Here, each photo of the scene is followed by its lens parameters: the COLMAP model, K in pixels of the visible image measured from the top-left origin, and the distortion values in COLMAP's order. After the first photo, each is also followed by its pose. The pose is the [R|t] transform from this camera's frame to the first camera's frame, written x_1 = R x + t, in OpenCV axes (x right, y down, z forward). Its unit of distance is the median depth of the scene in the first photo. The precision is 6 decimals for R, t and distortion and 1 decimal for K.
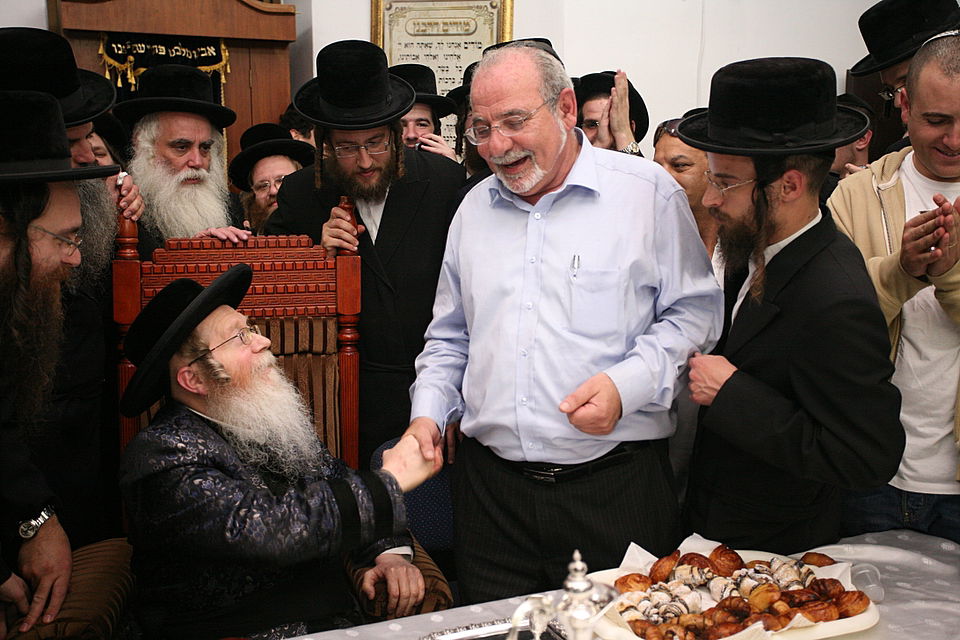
lens RADIAL K [[975.4, 0, 470.9], [0, 975.4, 313.0], [0, 0, 1]] dist [0.033811, 0.000000]
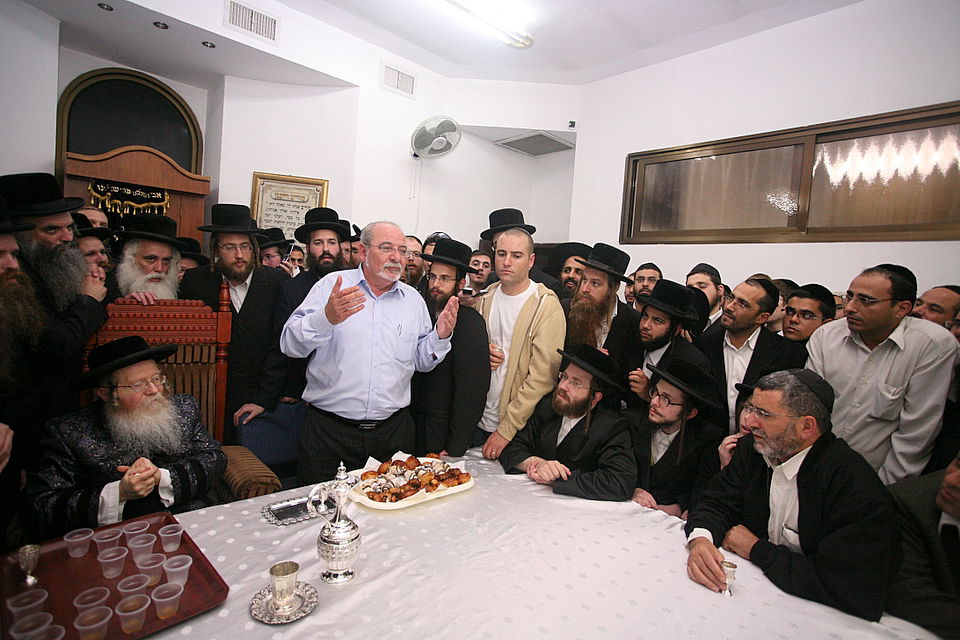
lens RADIAL K [[493.8, 0, 478.3], [0, 493.8, 312.9], [0, 0, 1]] dist [-0.057720, 0.025541]
pose [[0.936741, 0.055517, 0.345593, -0.003656], [-0.037128, 0.997531, -0.059609, -0.025955], [-0.348049, 0.043007, 0.936489, -0.111112]]
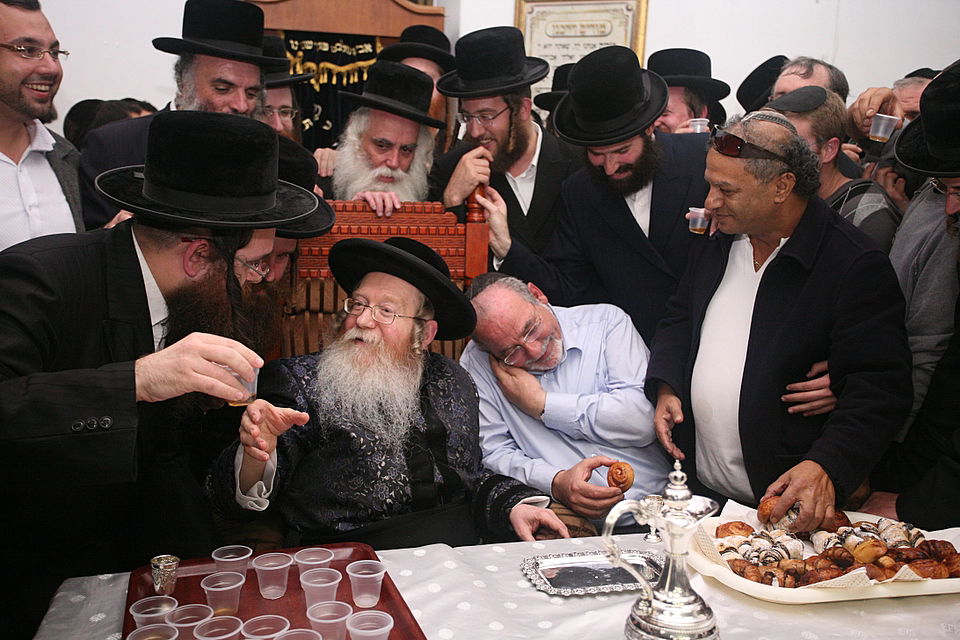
lens RADIAL K [[894.2, 0, 472.4], [0, 894.2, 322.6], [0, 0, 1]] dist [0.044615, 0.000000]
pose [[0.989357, 0.049509, -0.136827, 0.011232], [-0.049824, 0.998757, 0.001122, 0.070211], [0.136712, 0.005707, 0.990594, 0.024290]]
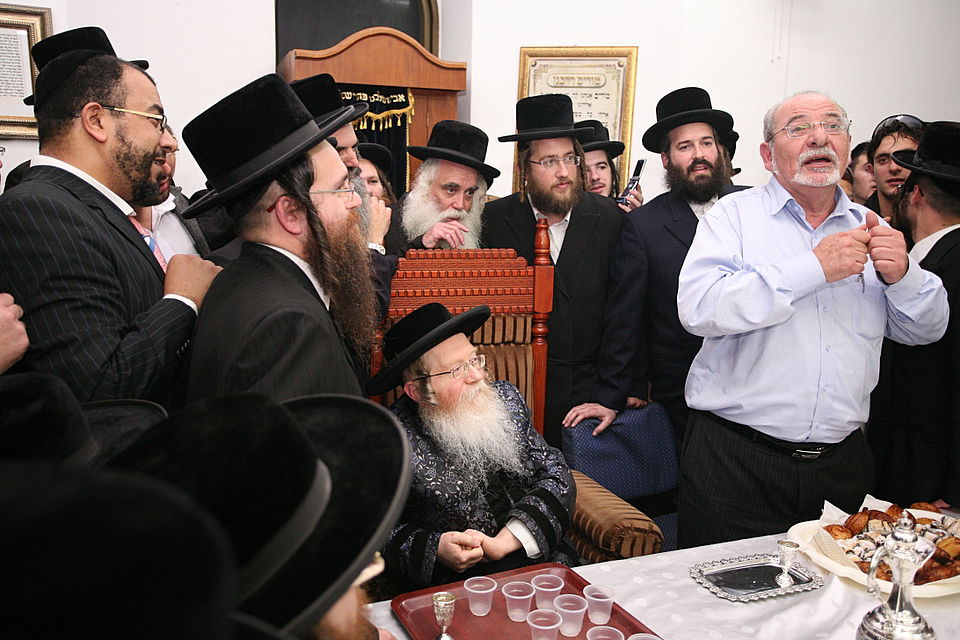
lens RADIAL K [[787.9, 0, 457.4], [0, 787.9, 324.3], [0, 0, 1]] dist [-0.024251, 0.065850]
pose [[0.999151, 0.027373, -0.030805, -0.304794], [-0.026473, 0.999221, 0.029252, -0.013887], [0.031582, -0.028411, 0.999097, -0.041008]]
